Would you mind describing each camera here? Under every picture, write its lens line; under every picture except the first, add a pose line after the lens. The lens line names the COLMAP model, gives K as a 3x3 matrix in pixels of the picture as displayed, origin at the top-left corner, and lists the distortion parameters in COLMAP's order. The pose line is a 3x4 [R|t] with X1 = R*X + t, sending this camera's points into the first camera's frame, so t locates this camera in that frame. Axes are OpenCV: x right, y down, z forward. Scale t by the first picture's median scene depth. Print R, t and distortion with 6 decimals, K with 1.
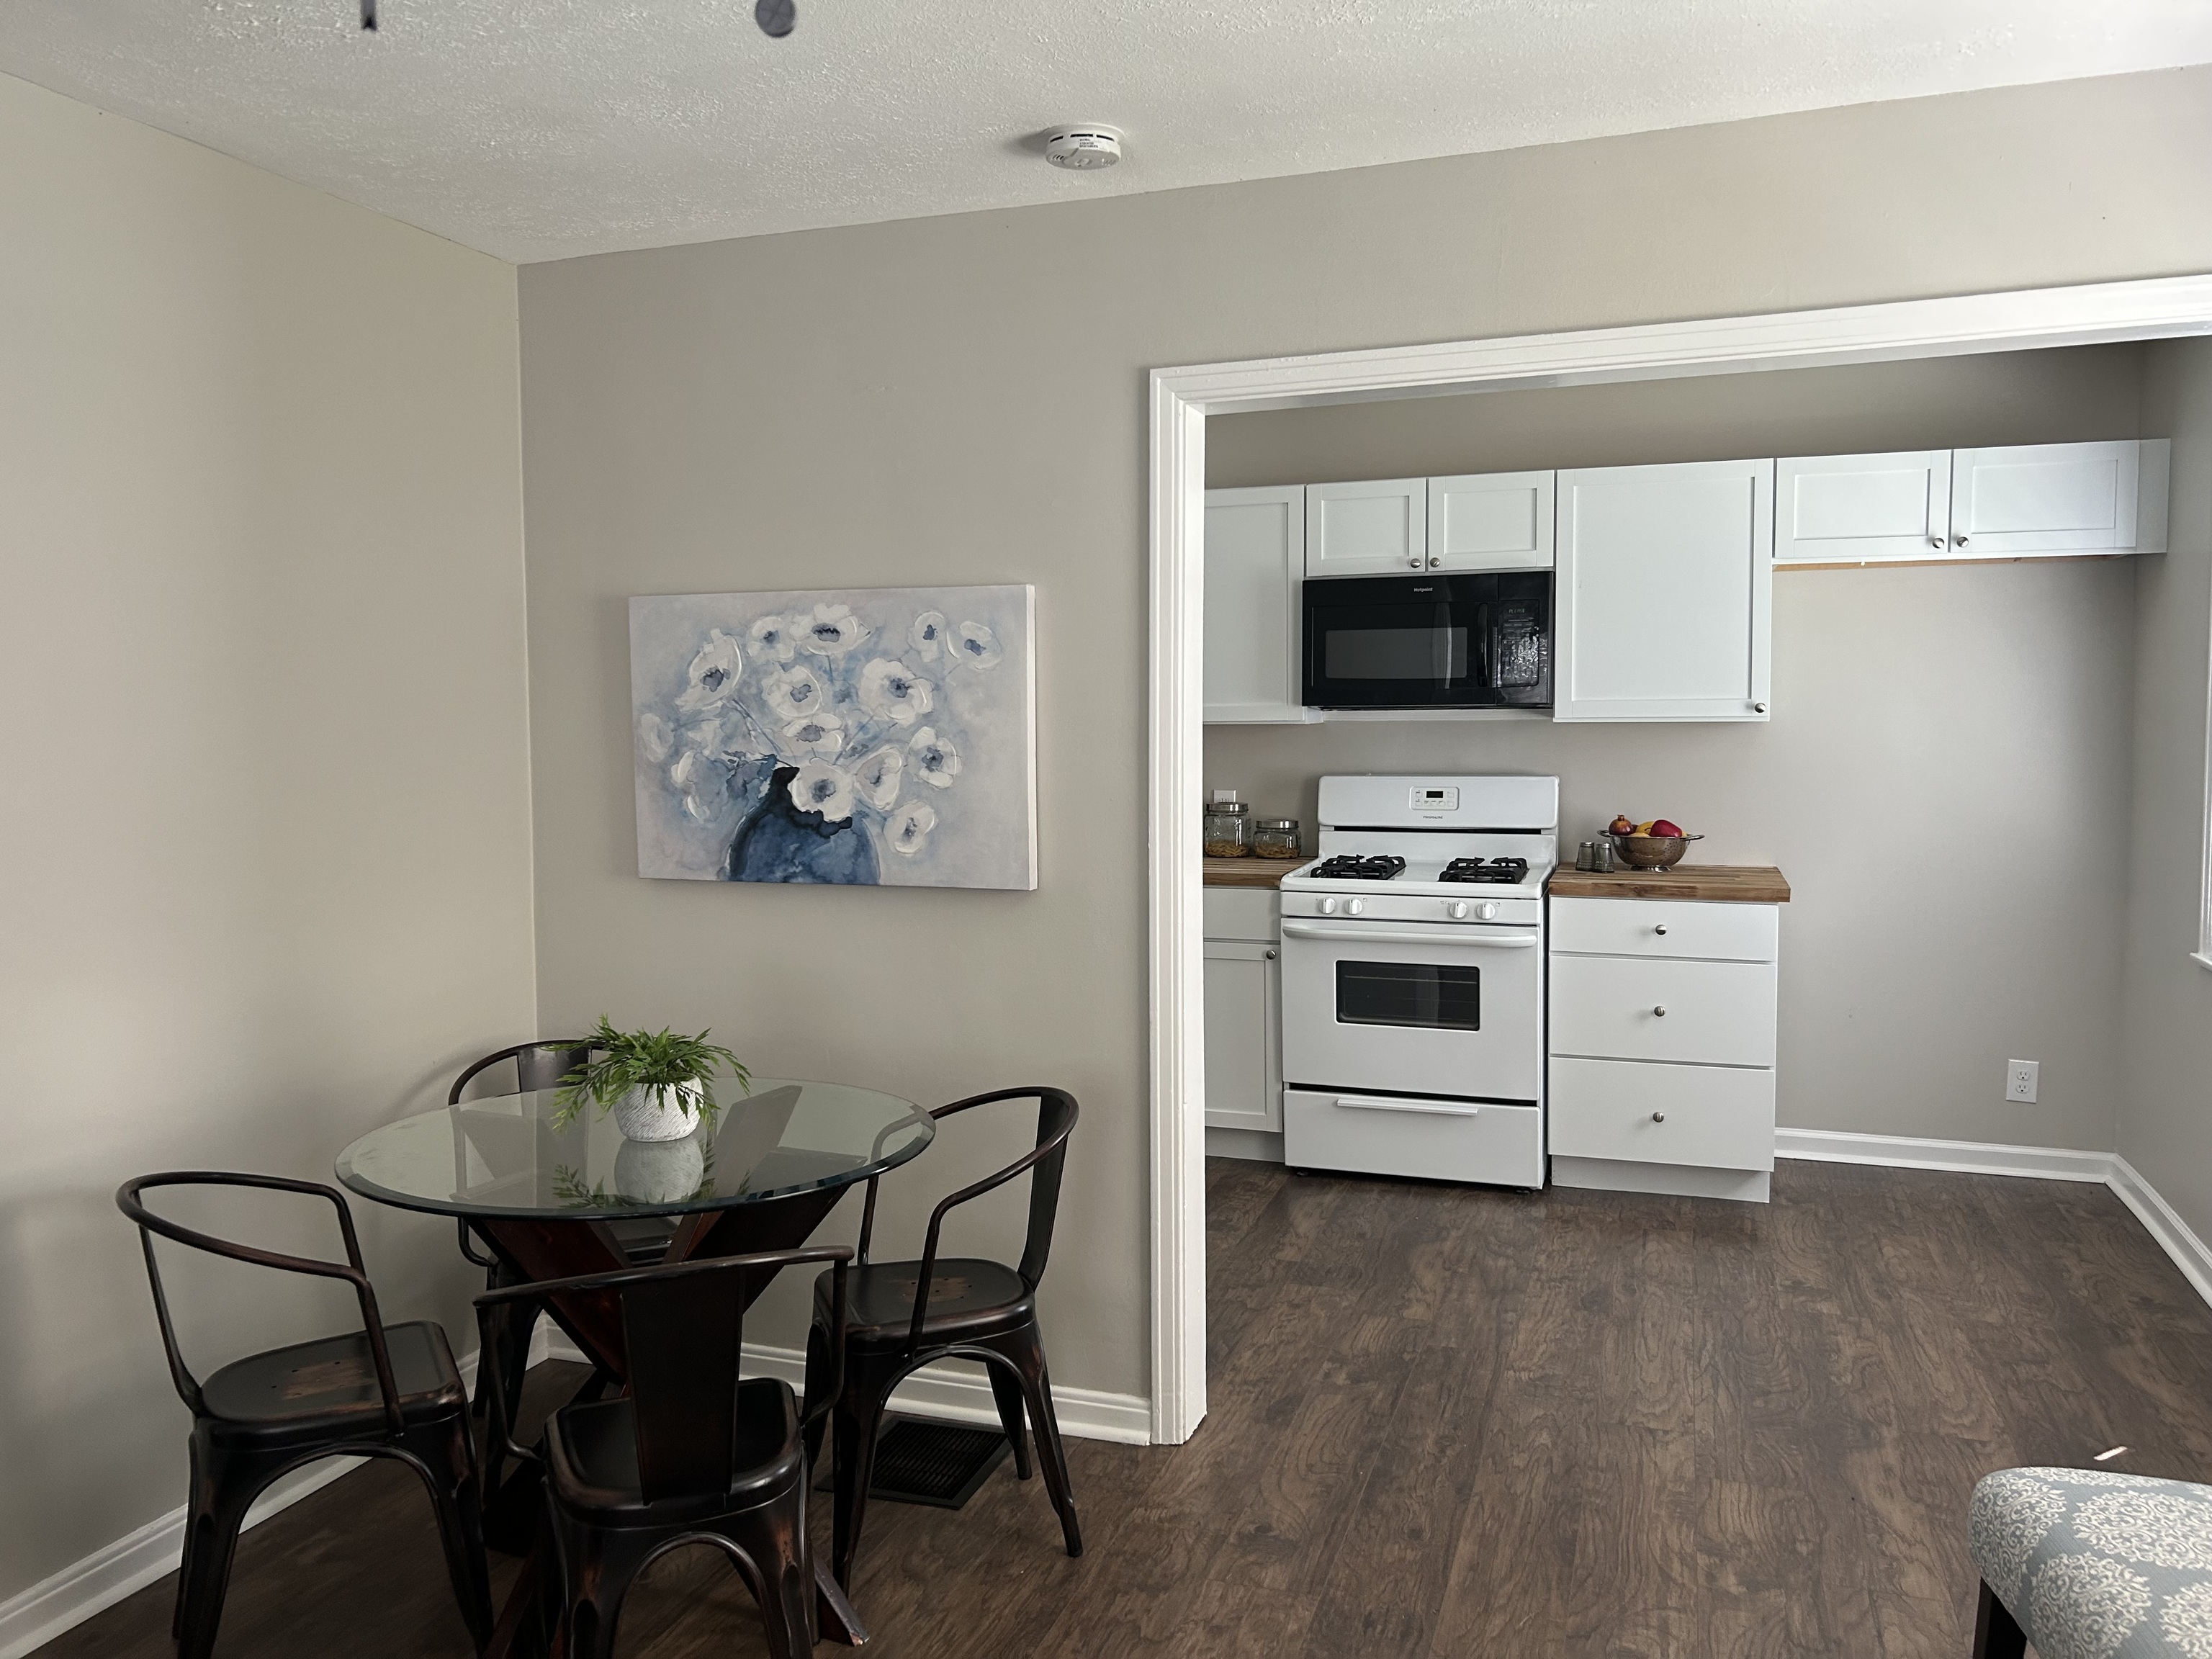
lens RADIAL K [[1646.1, 0, 1143.0], [0, 1646.1, 829.5], [0, 0, 1]] dist [0.071914, -0.096150]
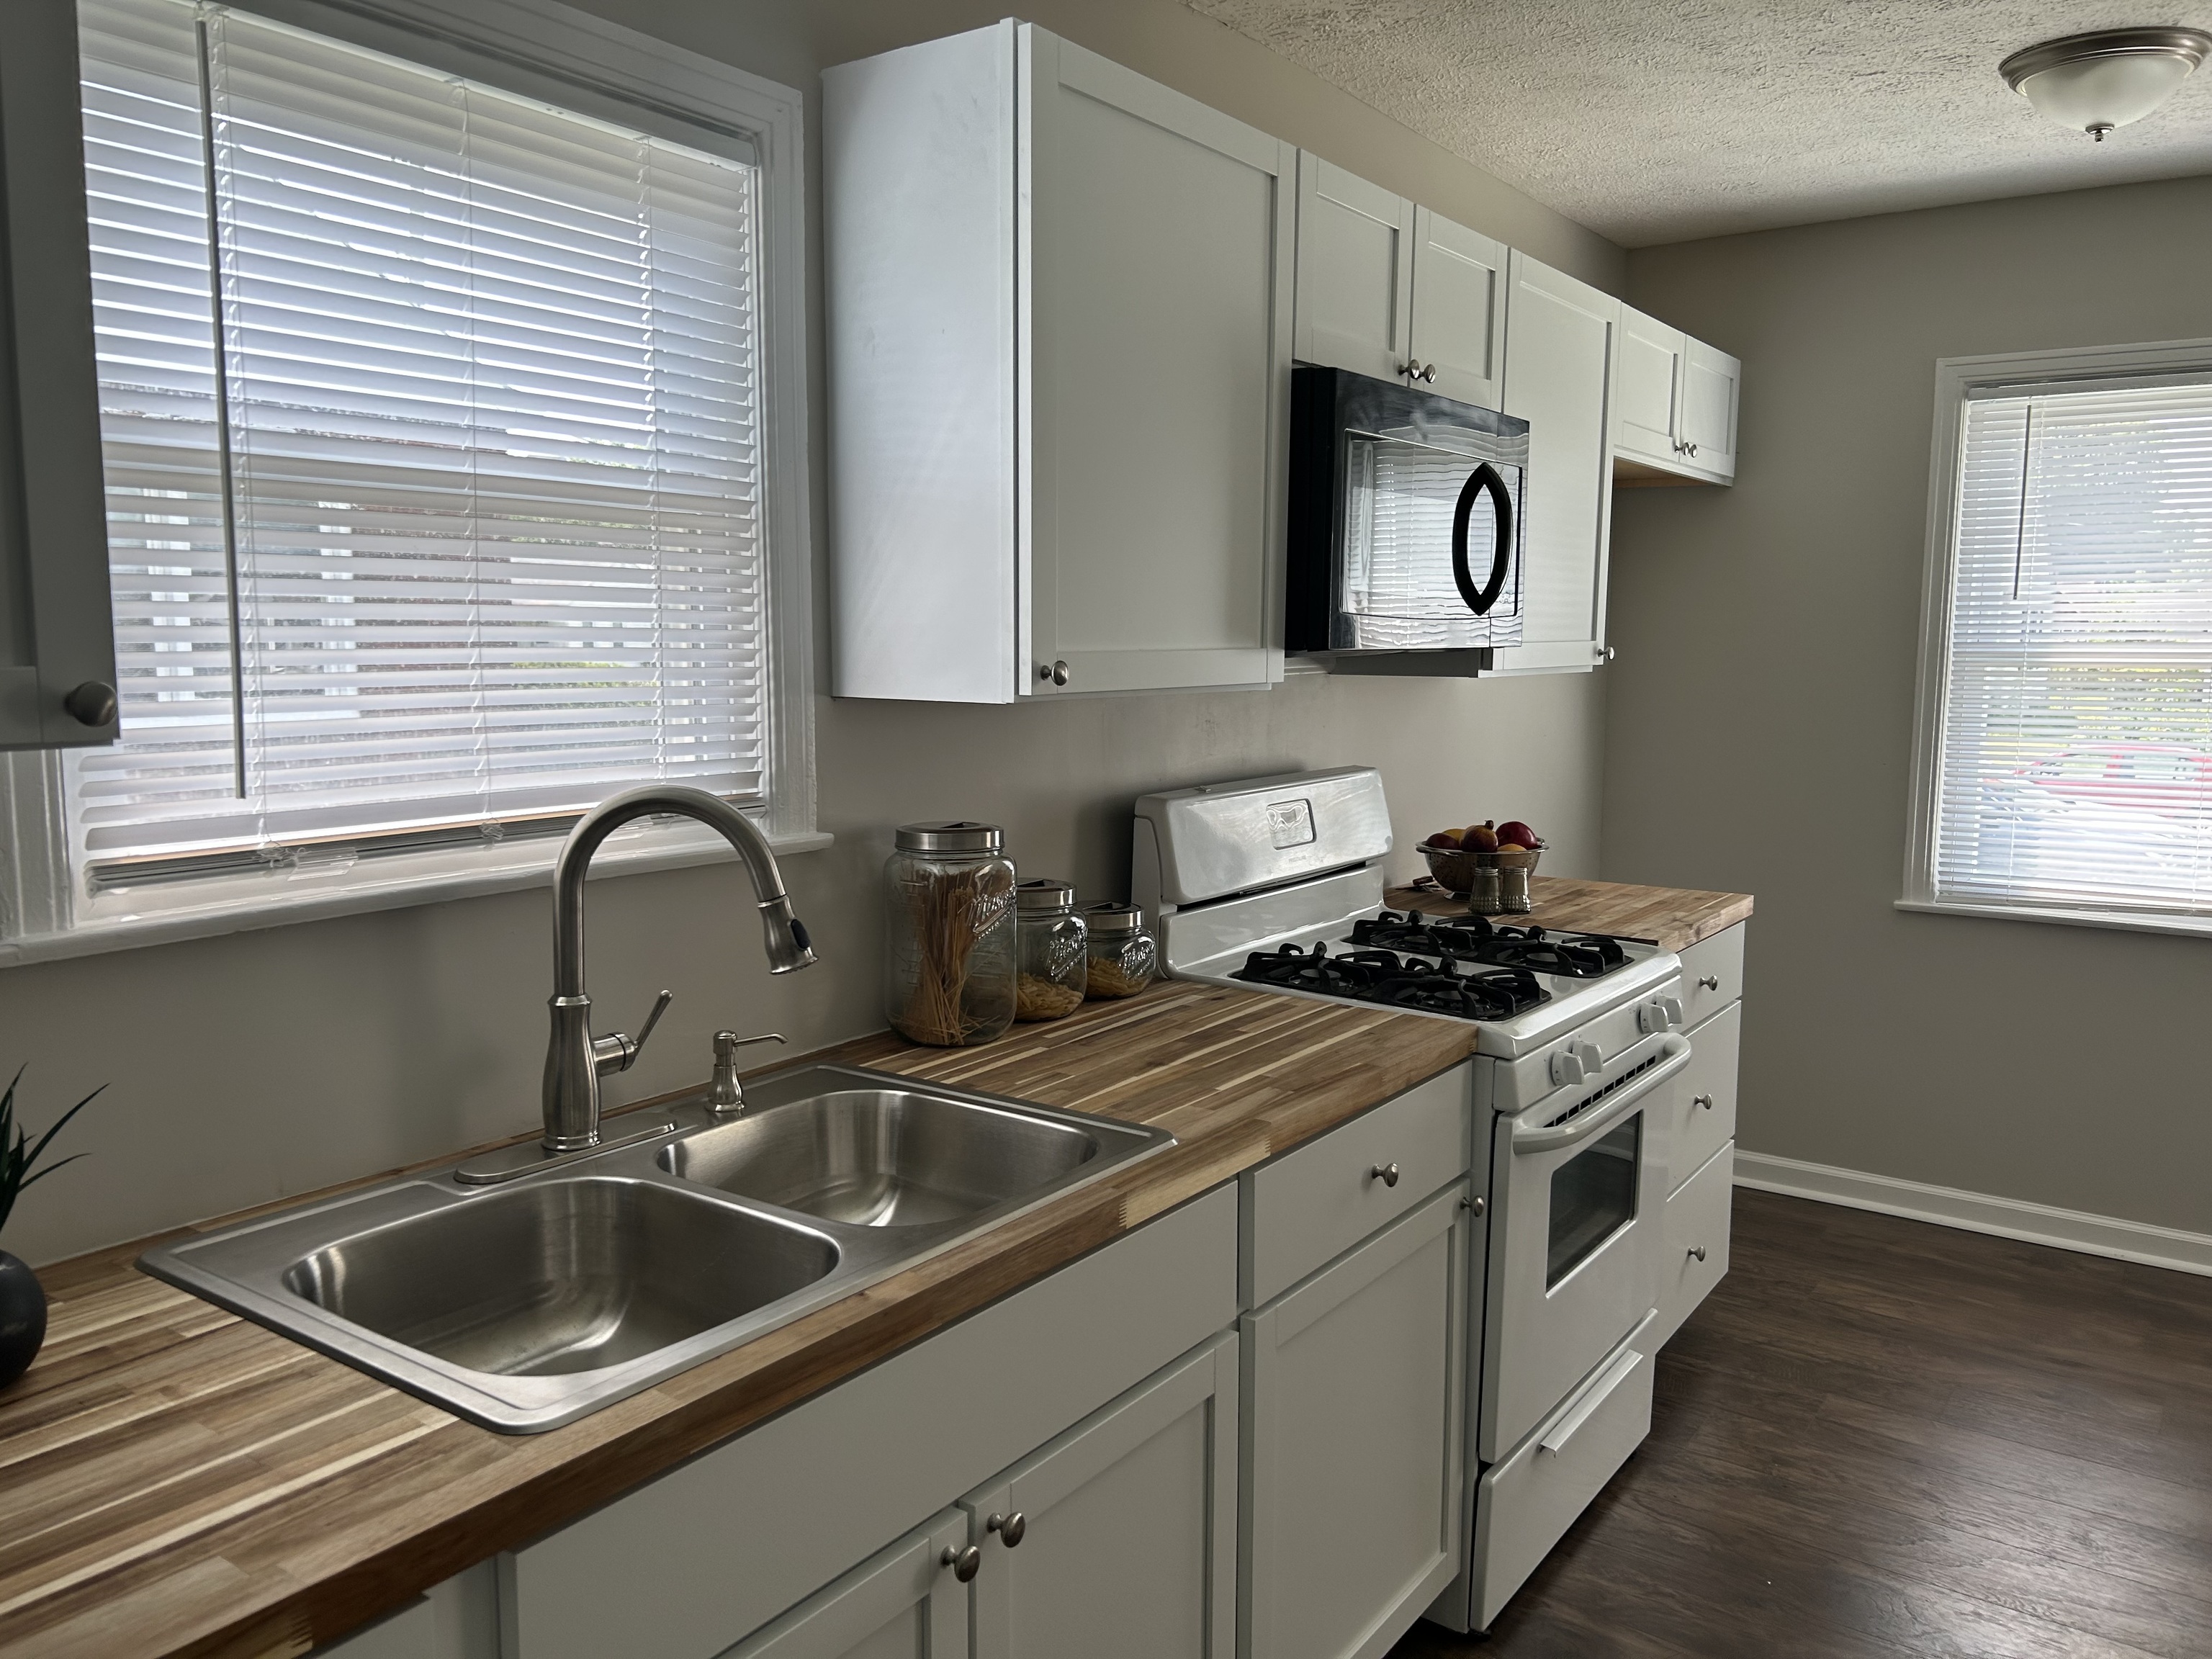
lens RADIAL K [[1660.3, 0, 1084.6], [0, 1660.3, 837.6], [0, 0, 1]] dist [0.081697, -0.103949]
pose [[0.296018, -0.110455, 0.948775, -0.471636], [0.058999, 0.993509, 0.097256, -0.093495], [-0.953359, 0.027188, 0.300613, 1.197517]]
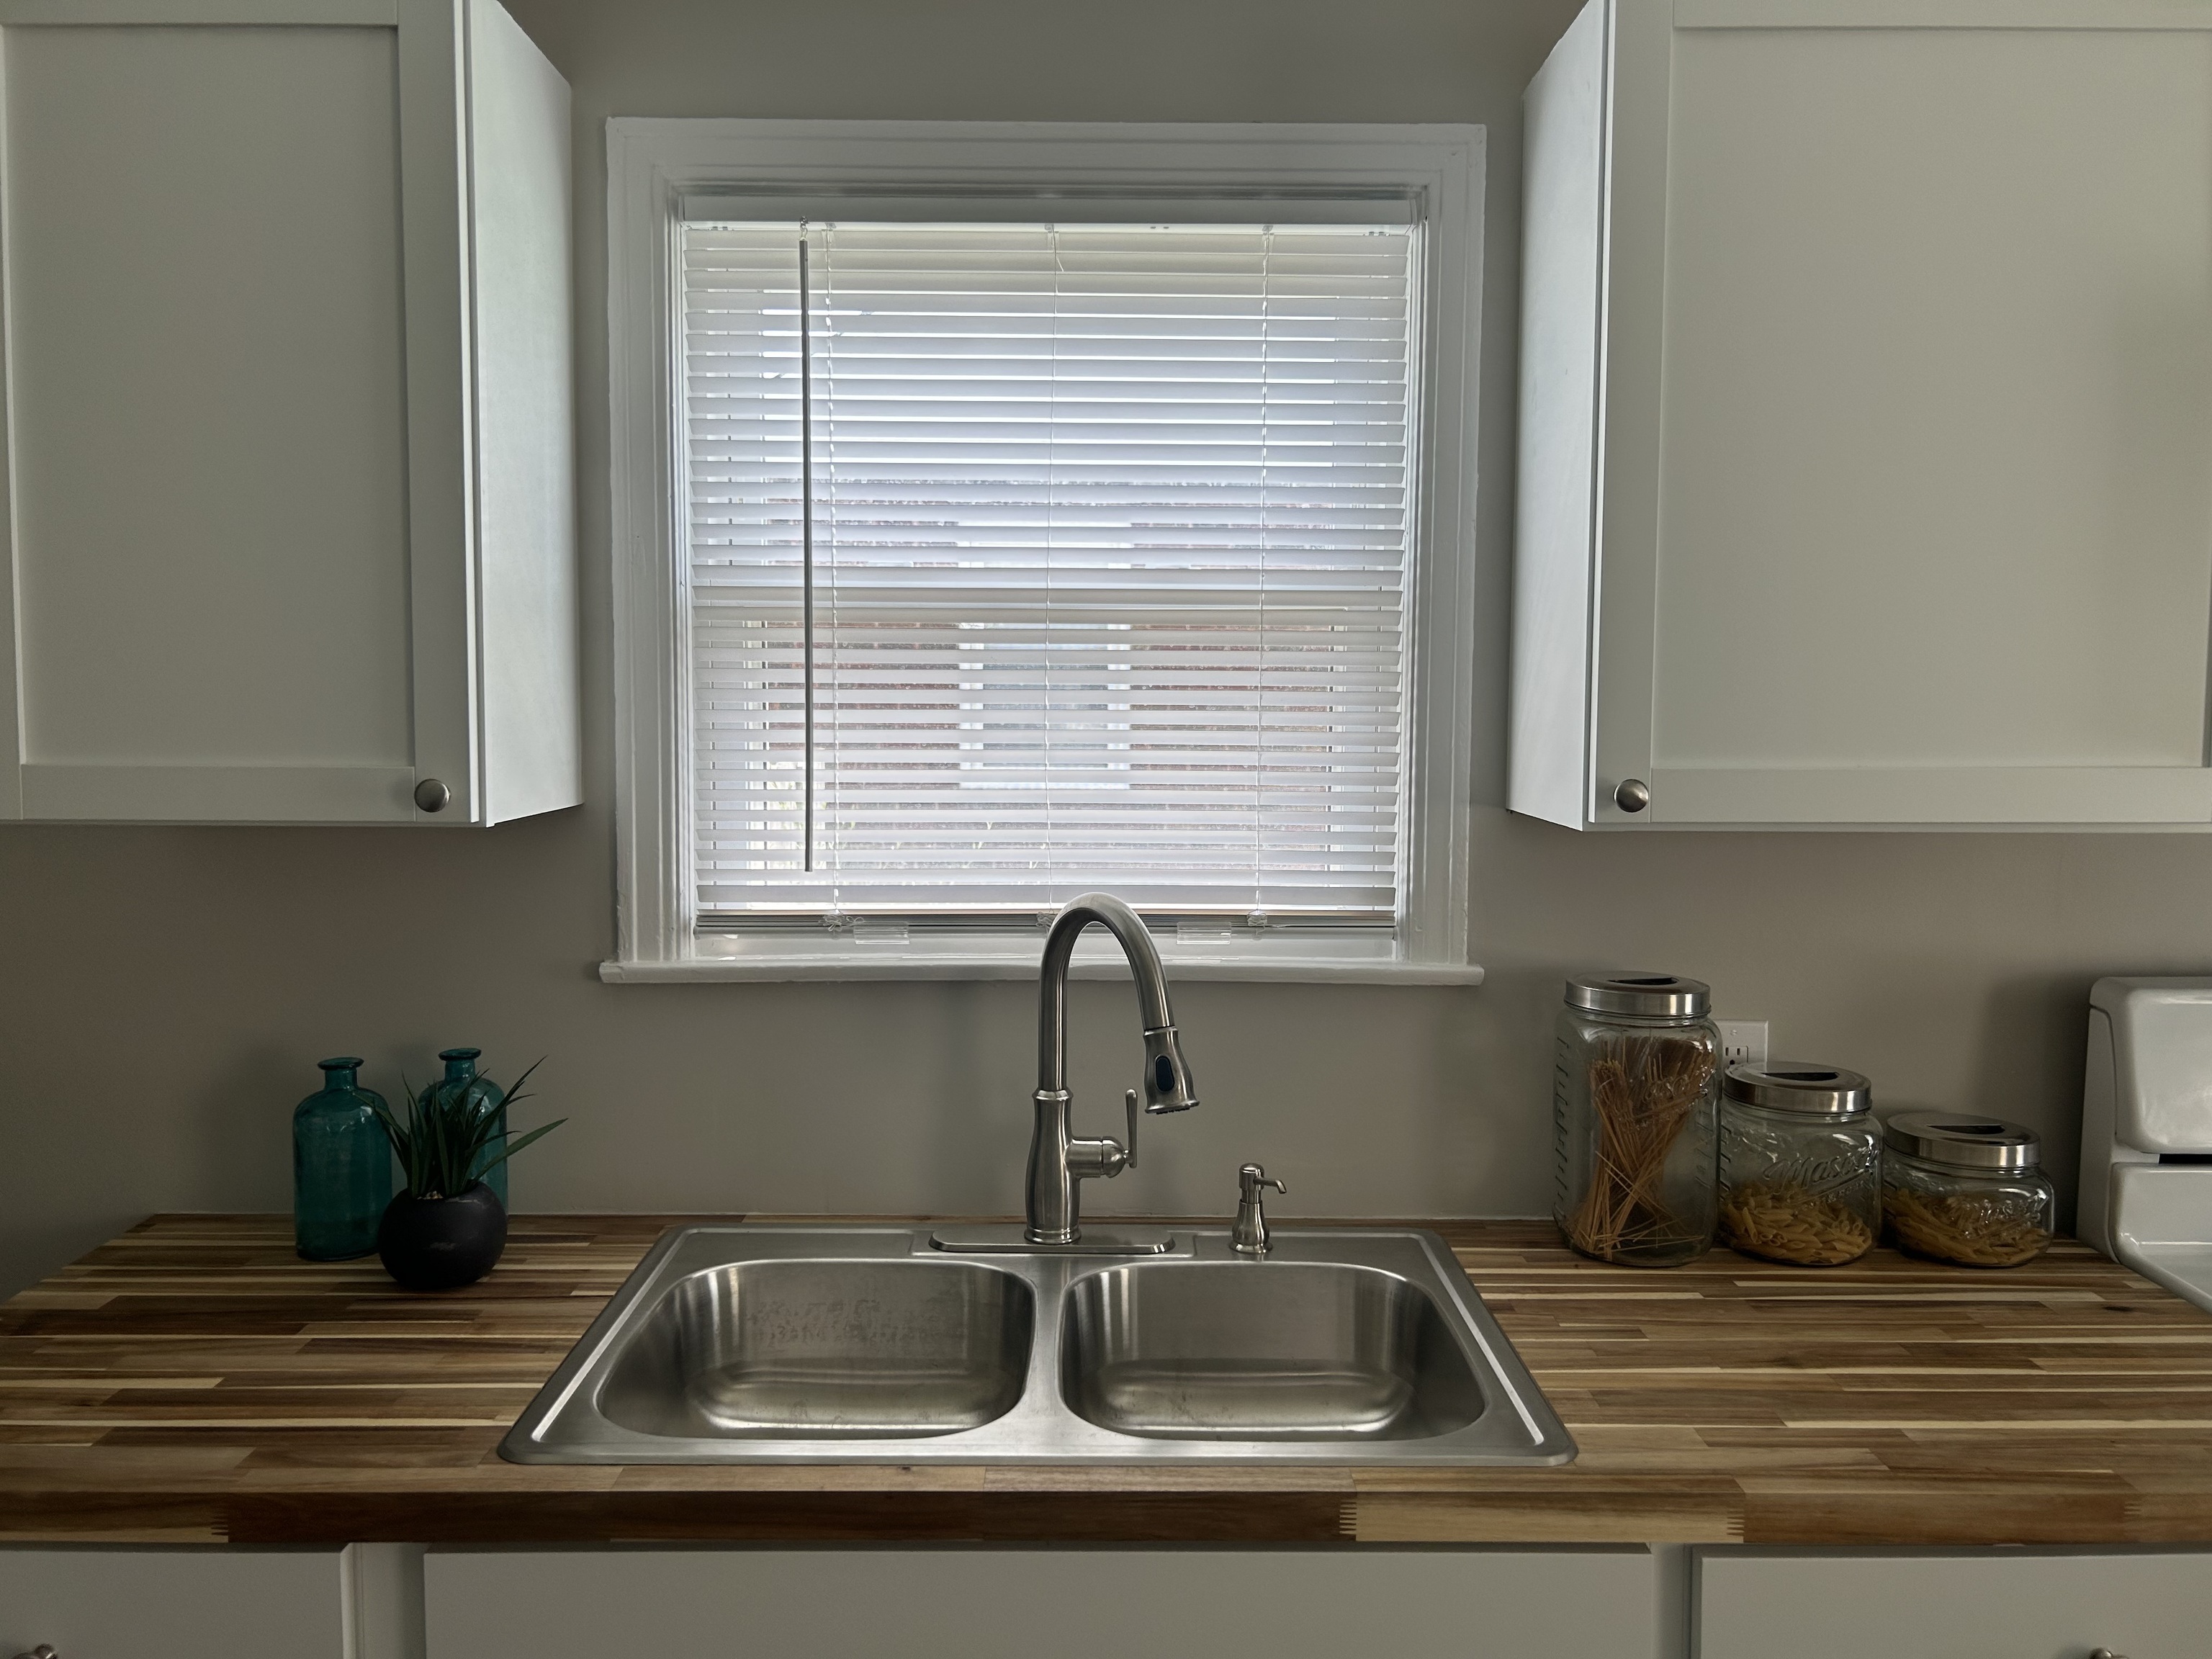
lens RADIAL K [[1678.4, 0, 1130.0], [0, 1678.4, 814.5], [0, 0, 1]] dist [0.051481, -0.063064]
pose [[0.946002, -0.013697, 0.323871, -0.226276], [0.011524, 0.999896, 0.008627, -0.094924], [-0.323956, -0.004428, 0.946062, 1.029996]]
